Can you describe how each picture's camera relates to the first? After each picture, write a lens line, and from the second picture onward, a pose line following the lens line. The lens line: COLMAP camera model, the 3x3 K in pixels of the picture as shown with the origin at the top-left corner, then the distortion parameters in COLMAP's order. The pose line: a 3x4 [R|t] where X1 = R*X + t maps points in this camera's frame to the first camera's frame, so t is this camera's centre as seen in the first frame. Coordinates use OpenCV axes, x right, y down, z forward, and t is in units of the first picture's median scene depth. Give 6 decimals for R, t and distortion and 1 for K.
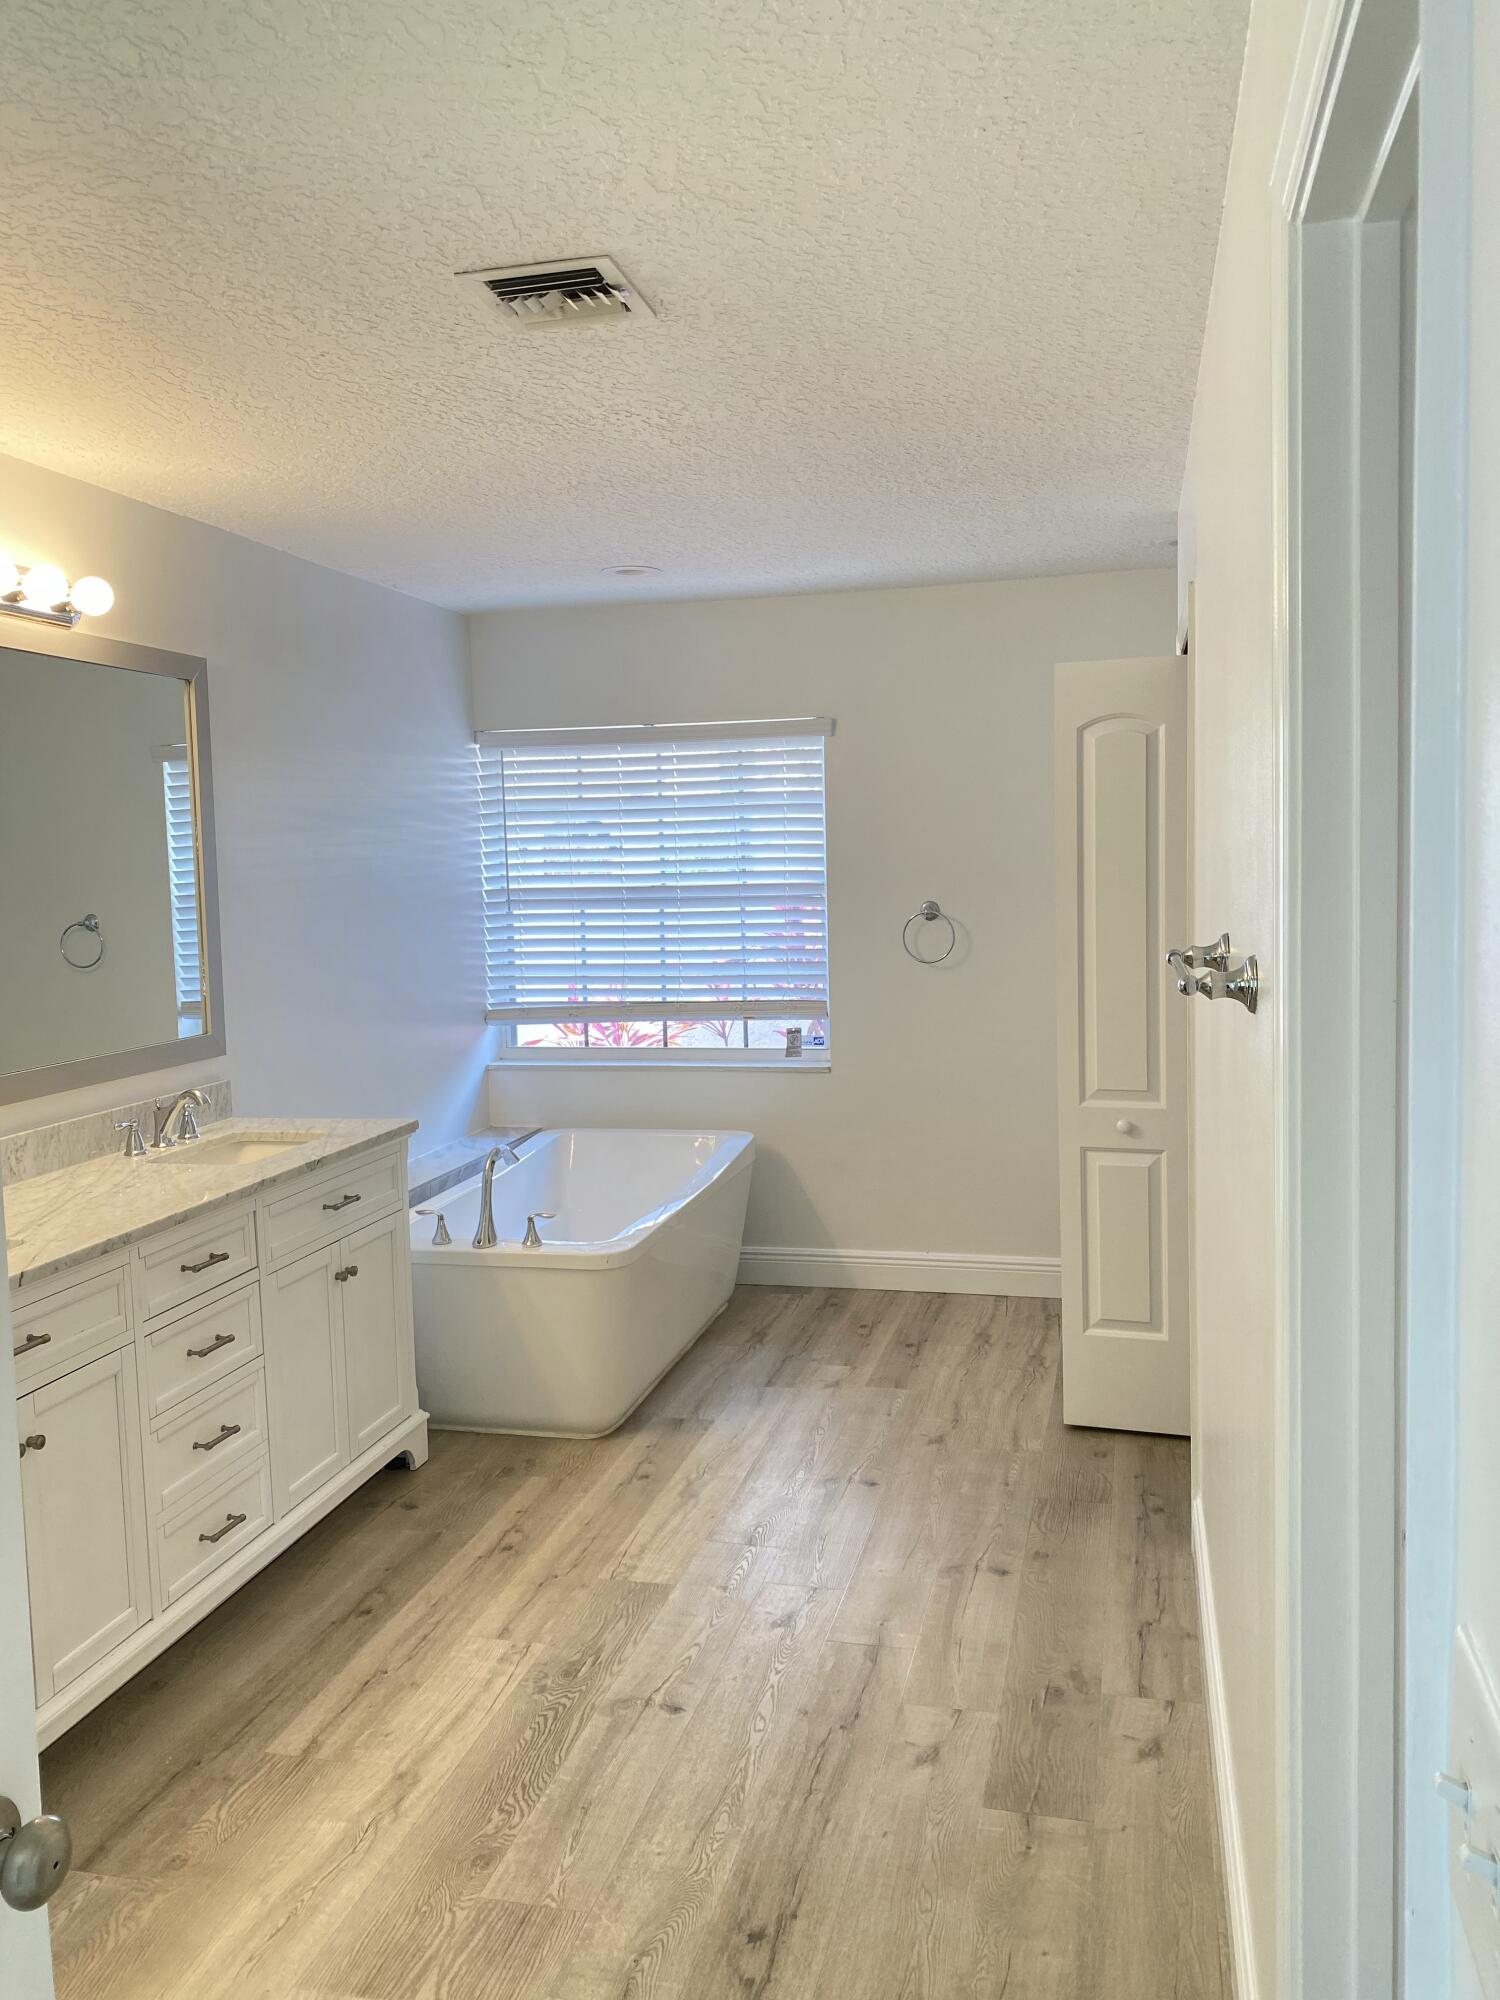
lens RADIAL K [[1483.5, 0, 745.2], [0, 1483.5, 982.7], [0, 0, 1]] dist [0.009240, -0.004321]
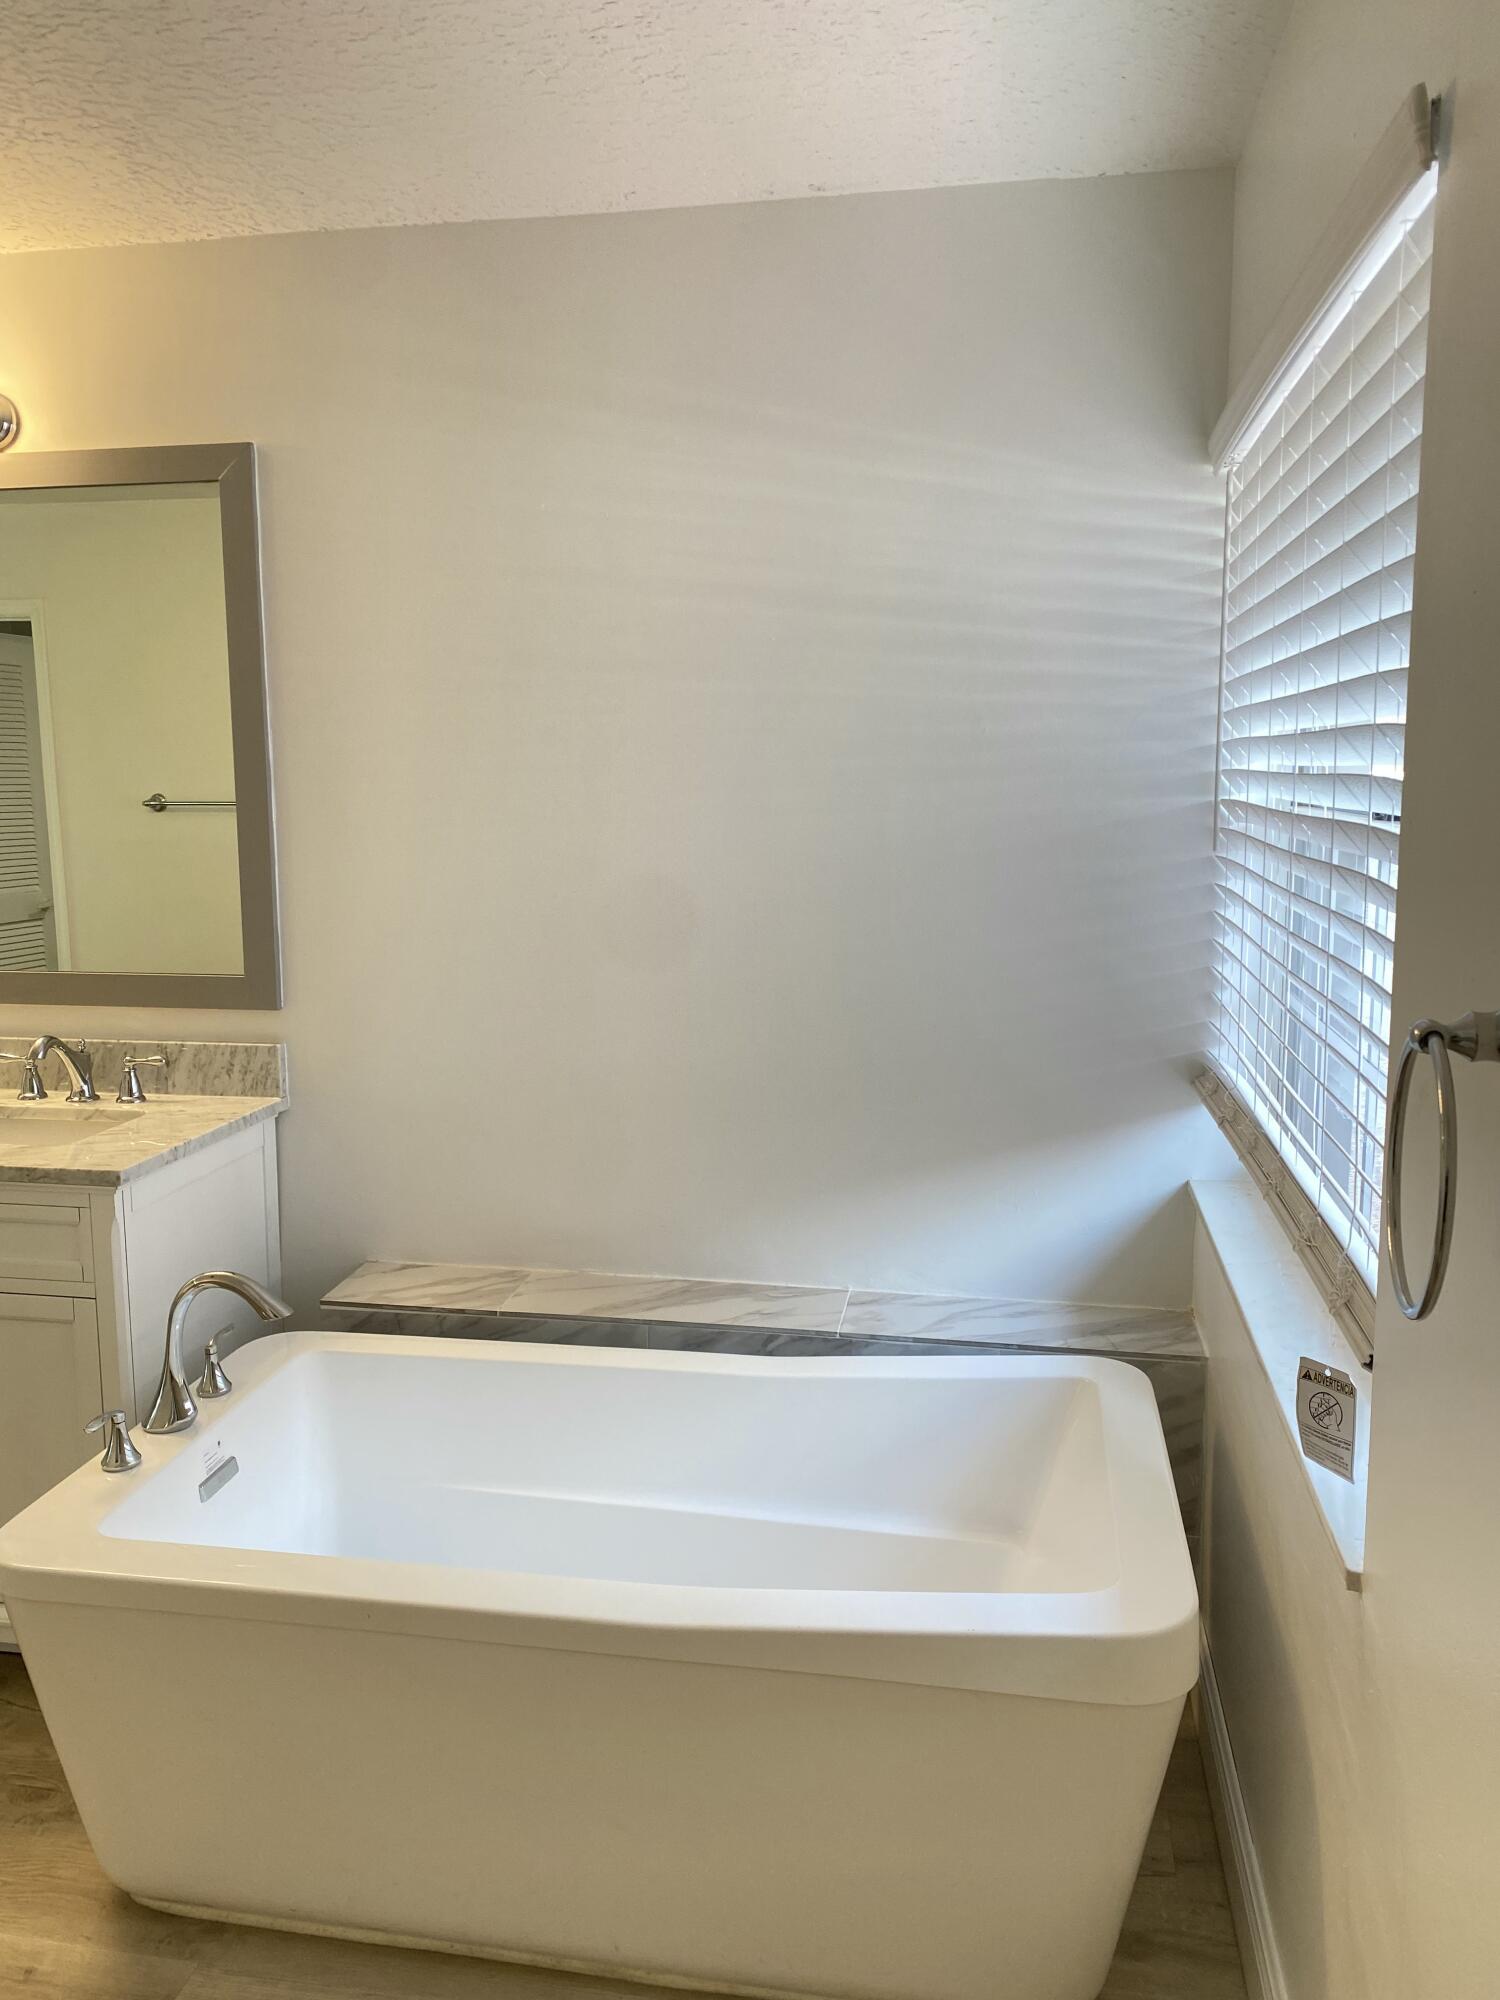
lens RADIAL K [[1483.5, 0, 751.0], [0, 1483.5, 993.7], [0, 0, 1]] dist [0.009240, -0.004321]
pose [[0.071968, 0.157394, -0.984910, 0.380429], [-0.087495, 0.984660, 0.150961, -0.089591], [0.993562, 0.075310, 0.084635, 1.192684]]
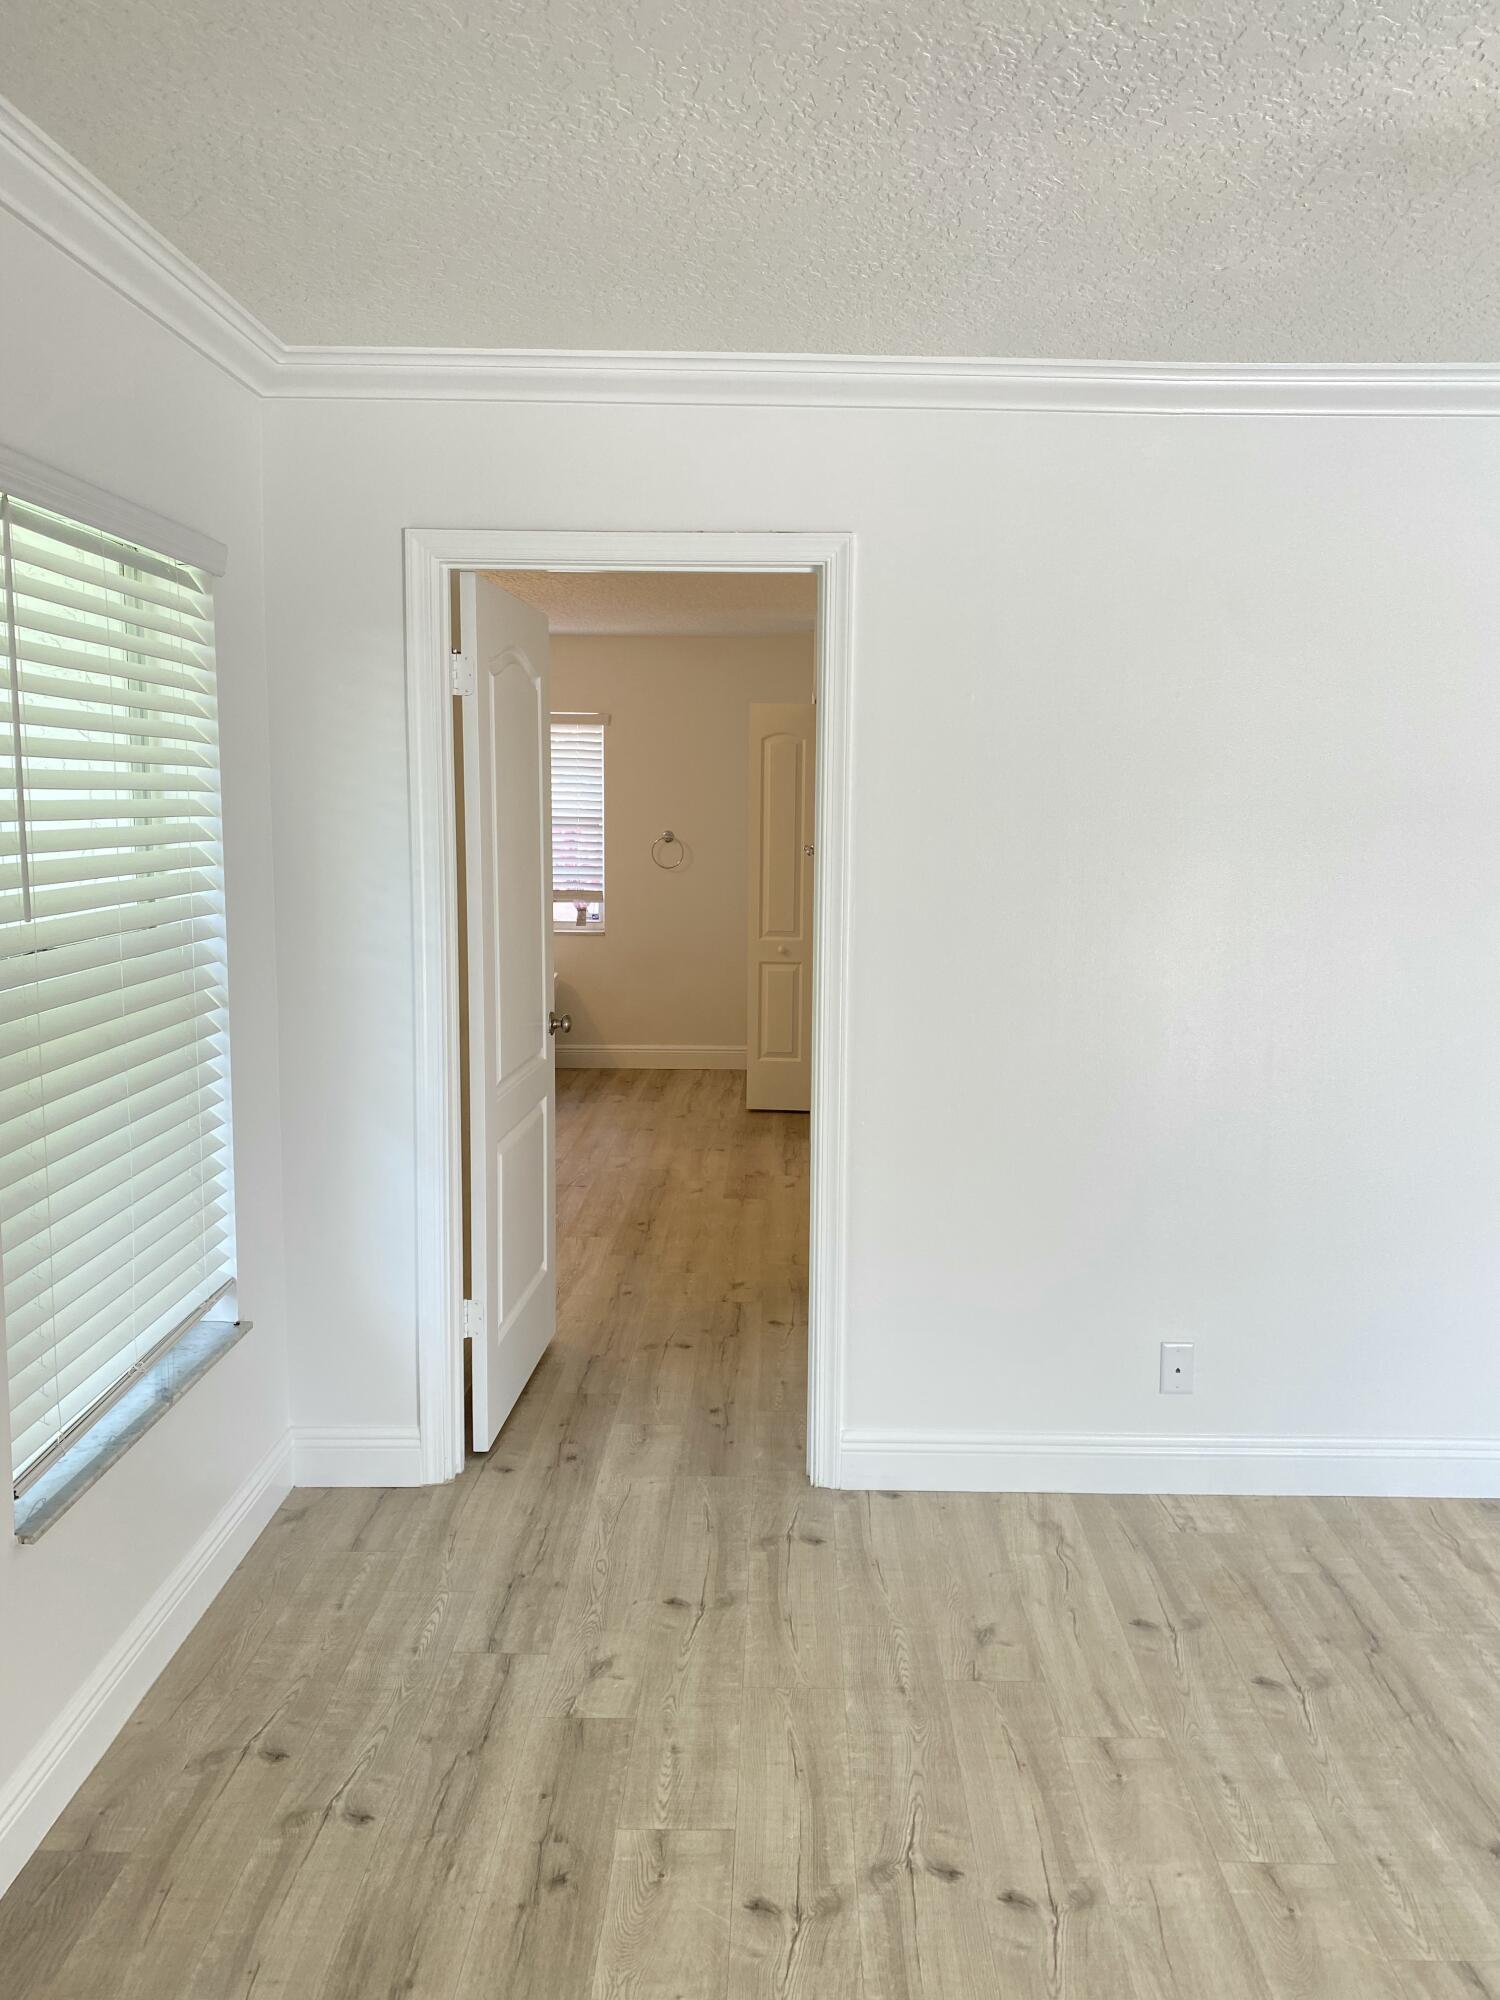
lens RADIAL K [[1483.5, 0, 751.0], [0, 1483.5, 1007.8], [0, 0, 1]] dist [0.009240, -0.004321]
pose [[0.971134, 0.009263, 0.238354, -0.230957], [-0.021111, 0.998662, 0.047202, 0.079874], [-0.237598, -0.050871, 0.970031, -0.824159]]
